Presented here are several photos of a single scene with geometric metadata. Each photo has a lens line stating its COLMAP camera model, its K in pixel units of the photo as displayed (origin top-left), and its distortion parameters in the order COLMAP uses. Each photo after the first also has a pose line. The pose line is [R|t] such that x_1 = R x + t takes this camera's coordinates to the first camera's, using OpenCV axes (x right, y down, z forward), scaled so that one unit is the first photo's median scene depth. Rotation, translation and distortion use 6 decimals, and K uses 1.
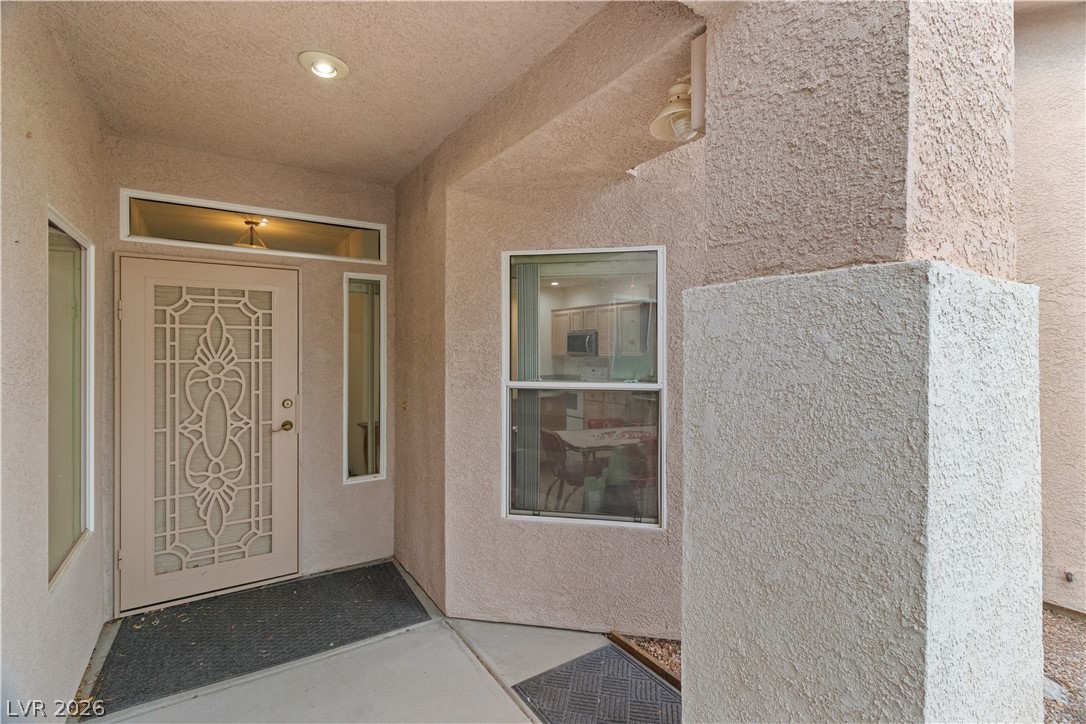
lens RADIAL K [[498.1, 0, 547.6], [0, 498.1, 345.7], [0, 0, 1]] dist [0.000446, 0.000150]
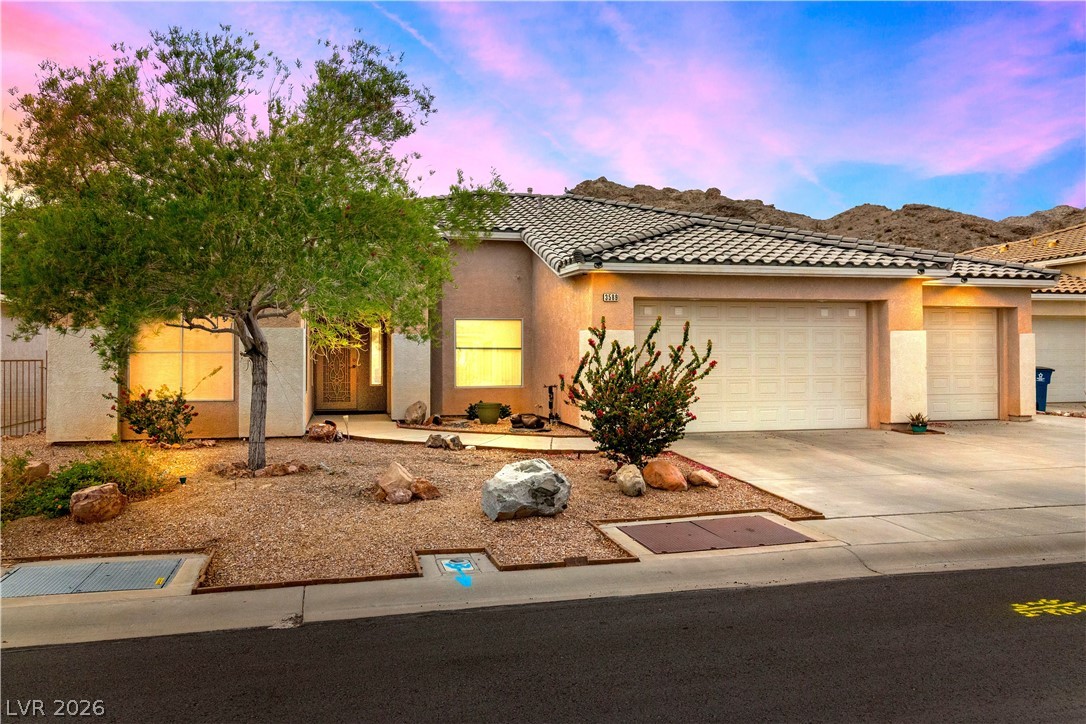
lens RADIAL K [[859.4, 0, 547.9], [0, 859.4, 342.8], [0, 0, 1]] dist [0.005774, 0.004881]
pose [[0.937816, -0.005391, -0.347092, 3.163759], [0.000020, 0.999880, -0.015476, 0.096867], [0.347134, 0.014507, 0.937703, -4.651328]]
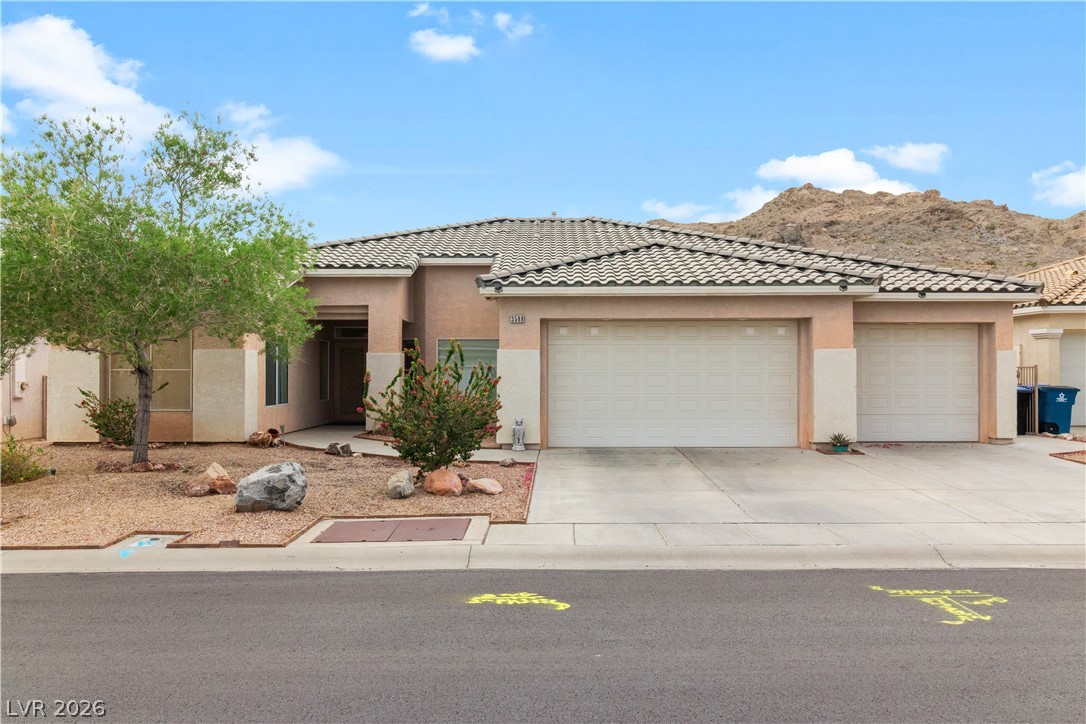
lens RADIAL K [[865.8, 0, 545.2], [0, 865.8, 360.7], [0, 0, 1]] dist [0.003091, 0.003702]
pose [[0.826276, -0.005225, -0.563242, 4.909266], [-0.001824, 0.999927, -0.011952, 0.079270], [0.563263, 0.010903, 0.826206, -4.214624]]
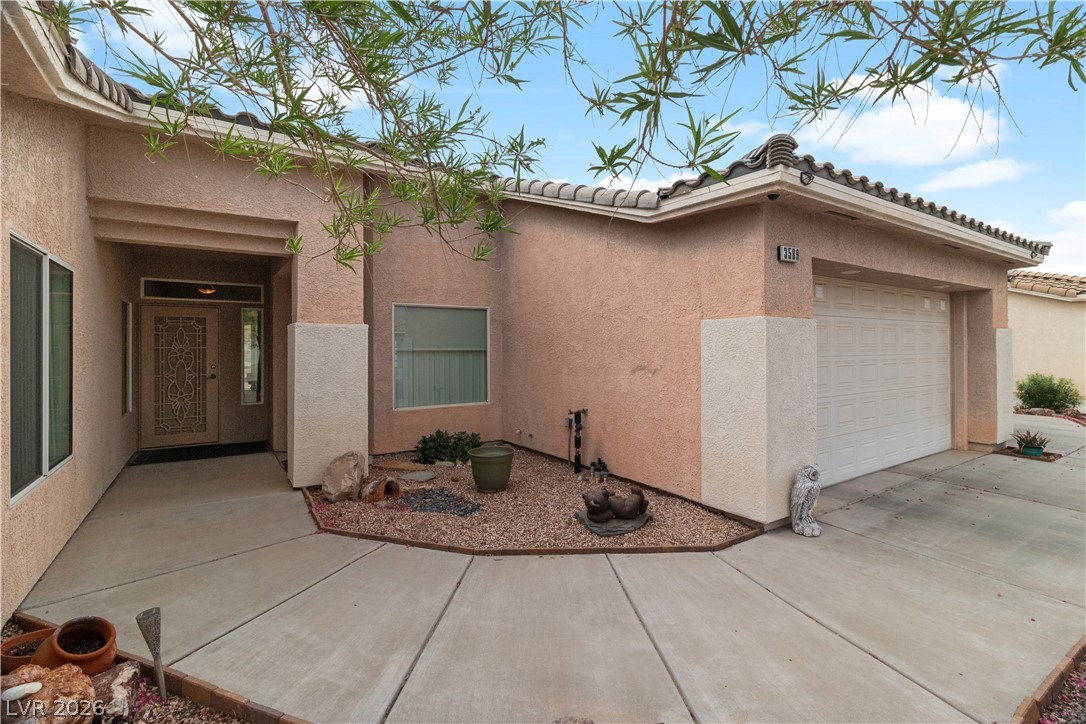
lens RADIAL K [[498.1, 0, 547.6], [0, 498.1, 345.7], [0, 0, 1]] dist [0.000446, 0.000150]
pose [[1.000000, -0.000835, -0.000050, 1.109408], [0.000835, 0.999997, -0.002427, 0.029837], [0.000052, 0.002427, 0.999997, -1.406751]]
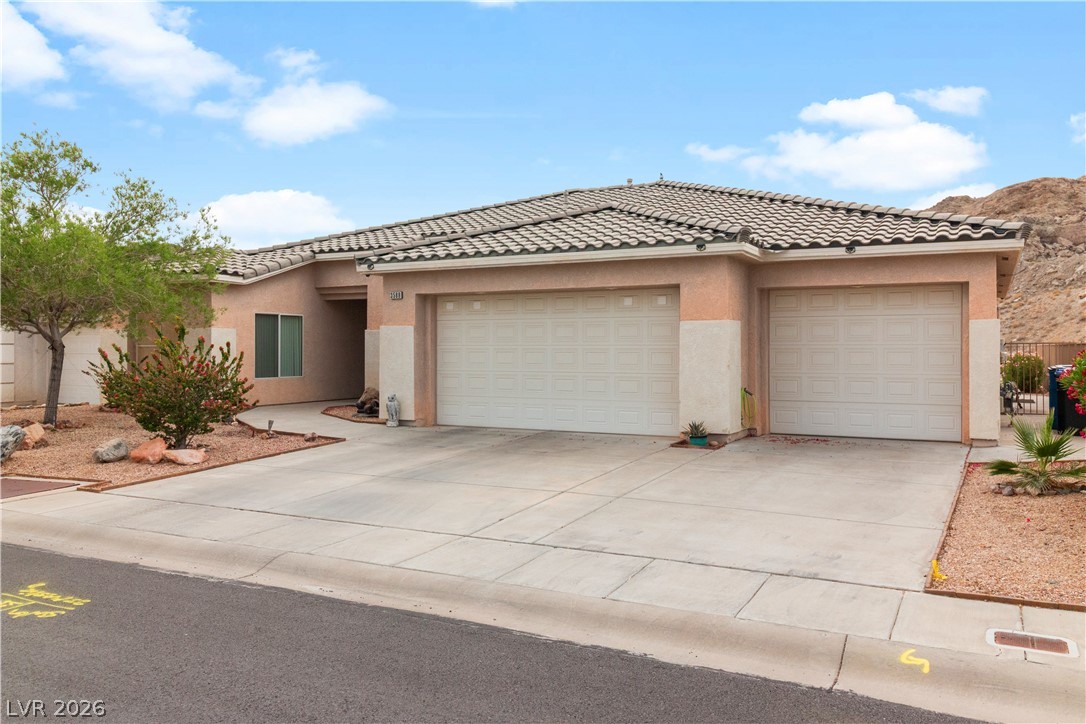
lens RADIAL K [[859.4, 0, 547.9], [0, 859.4, 342.8], [0, 0, 1]] dist [0.005774, 0.004881]
pose [[0.479394, -0.002549, -0.877596, 6.831739], [-0.001492, 0.999992, -0.003719, 0.070778], [0.877598, 0.003092, 0.479387, -1.661298]]
